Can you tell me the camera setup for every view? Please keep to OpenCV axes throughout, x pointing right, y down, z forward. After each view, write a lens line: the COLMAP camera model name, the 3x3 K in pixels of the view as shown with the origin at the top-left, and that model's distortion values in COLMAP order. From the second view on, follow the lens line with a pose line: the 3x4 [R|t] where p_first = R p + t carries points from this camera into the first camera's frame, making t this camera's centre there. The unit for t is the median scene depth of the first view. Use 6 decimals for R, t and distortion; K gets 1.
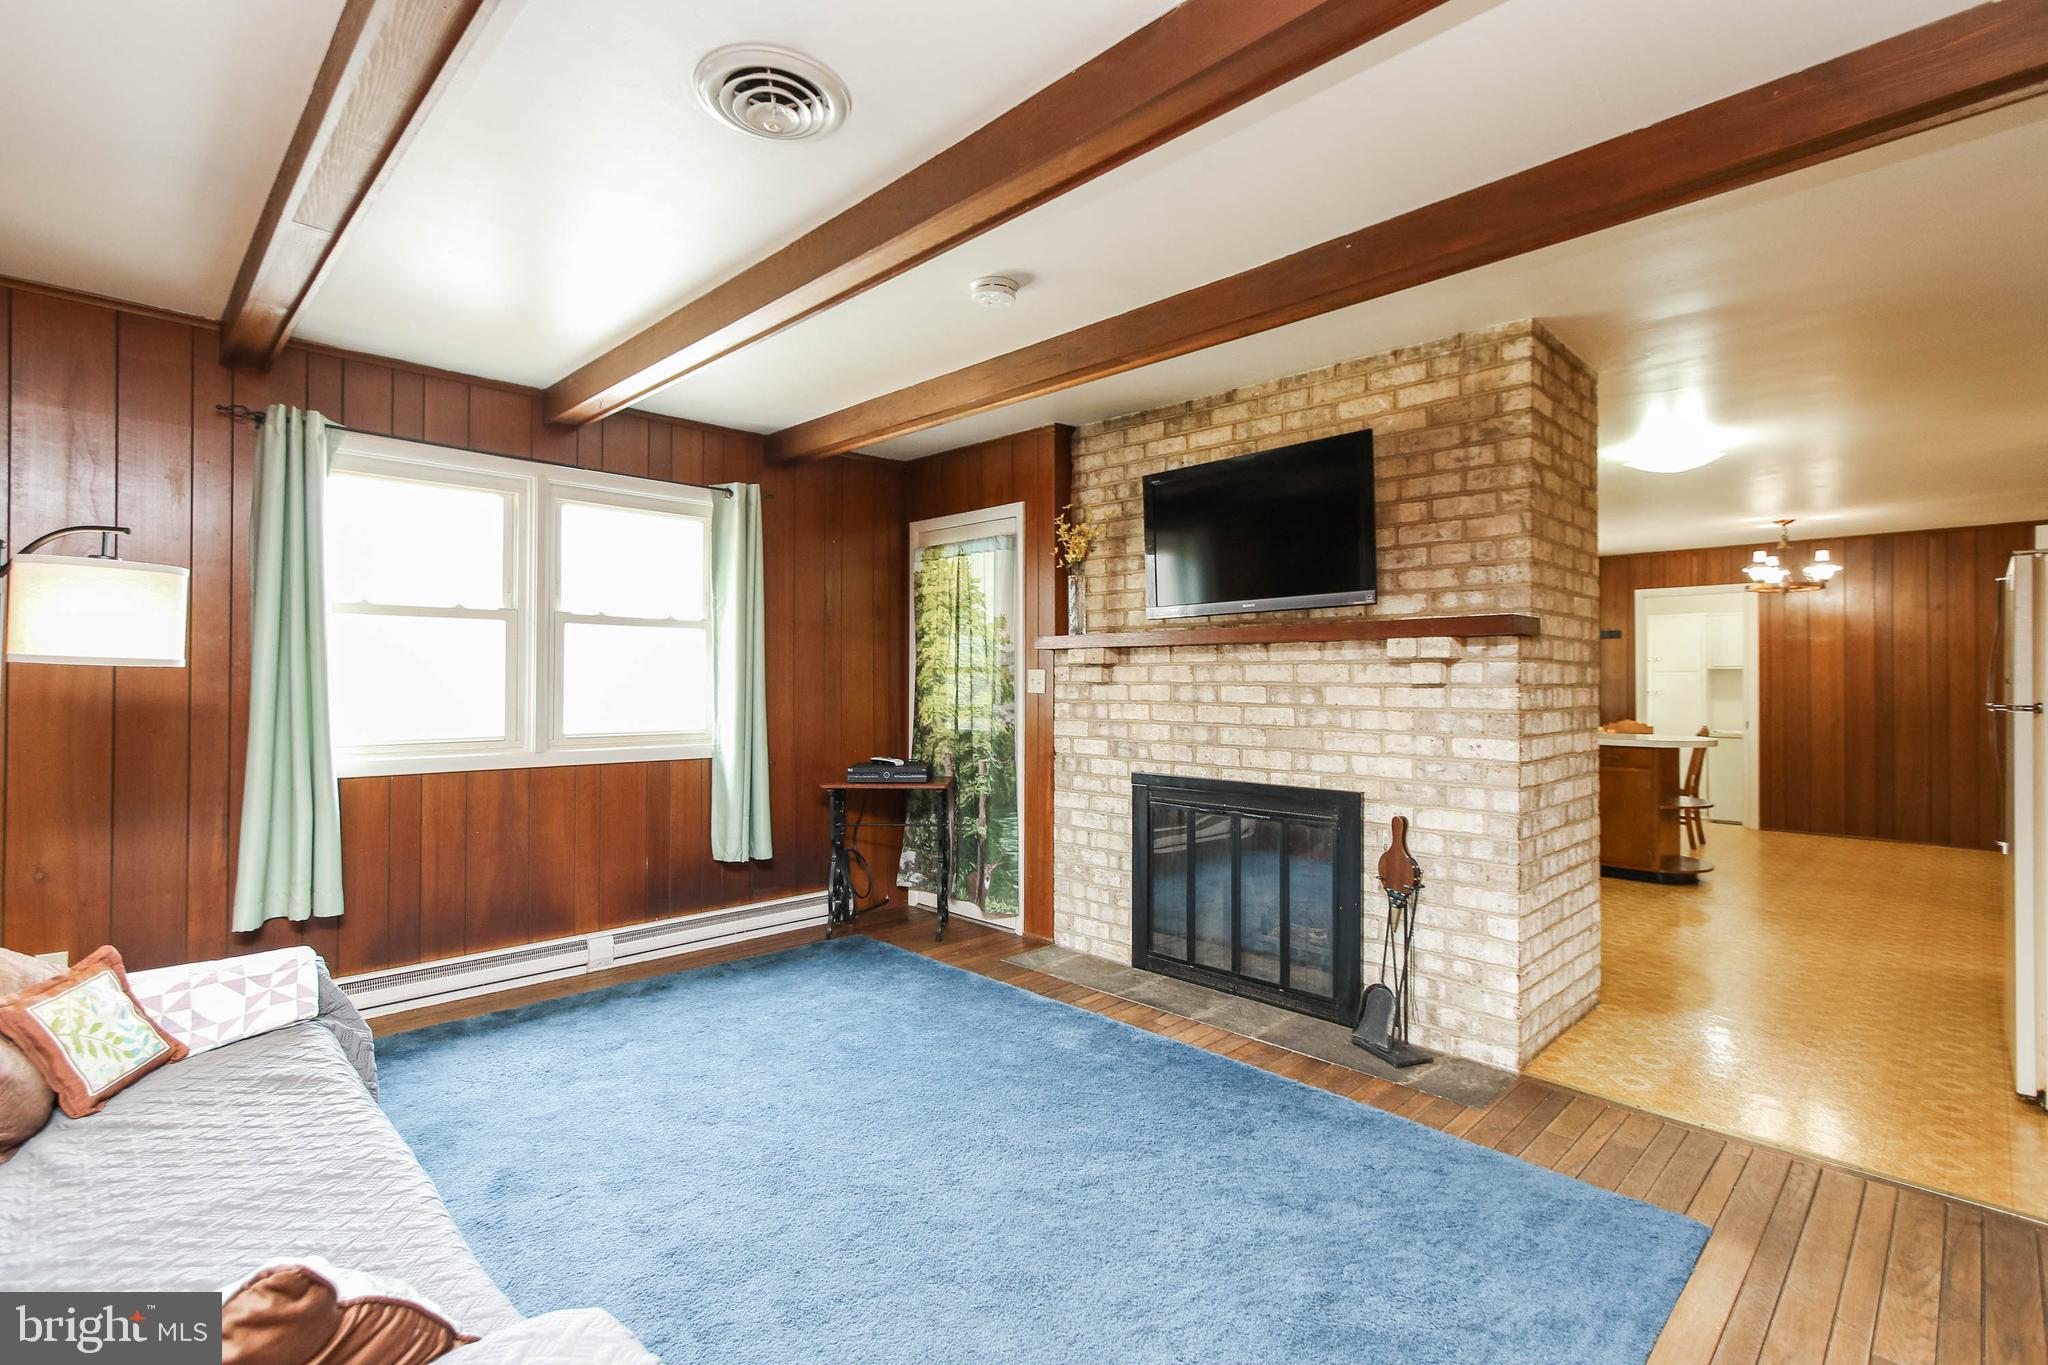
lens RADIAL K [[955.0, 0, 1017.2], [0, 955.0, 674.0], [0, 0, 1]] dist [0.013217, 0.000450]
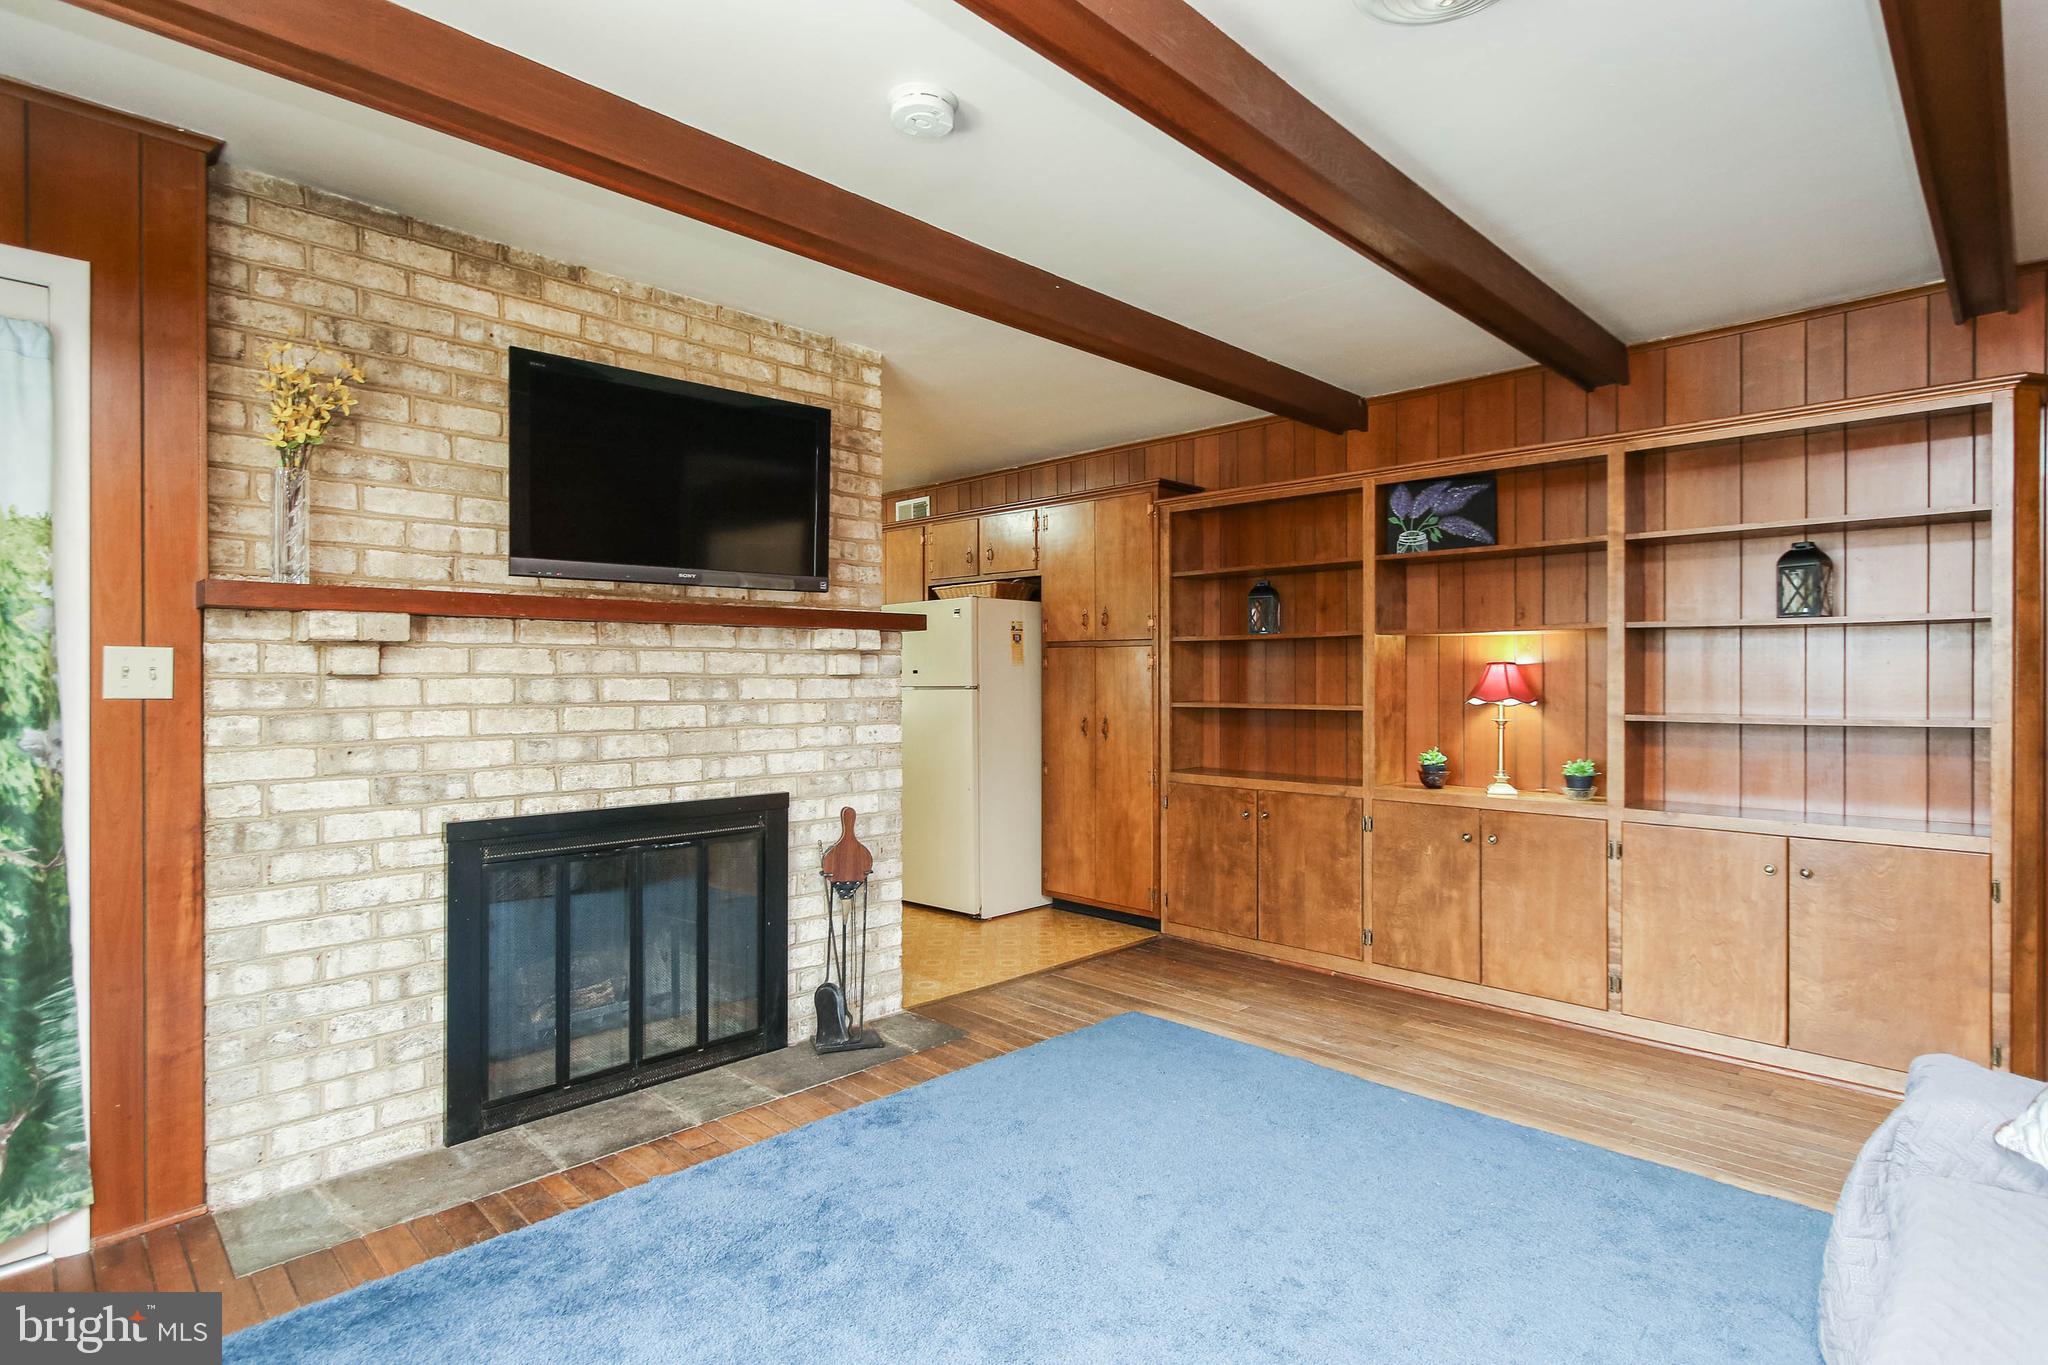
lens RADIAL K [[1018.5, 0, 1025.3], [0, 1018.5, 681.6], [0, 0, 1]] dist [-0.001516, 0.000145]
pose [[-0.005736, -0.009380, 0.999940, -0.576426], [-0.007531, 0.999928, 0.009336, 0.005145], [-0.999955, -0.007477, -0.005806, 0.709938]]
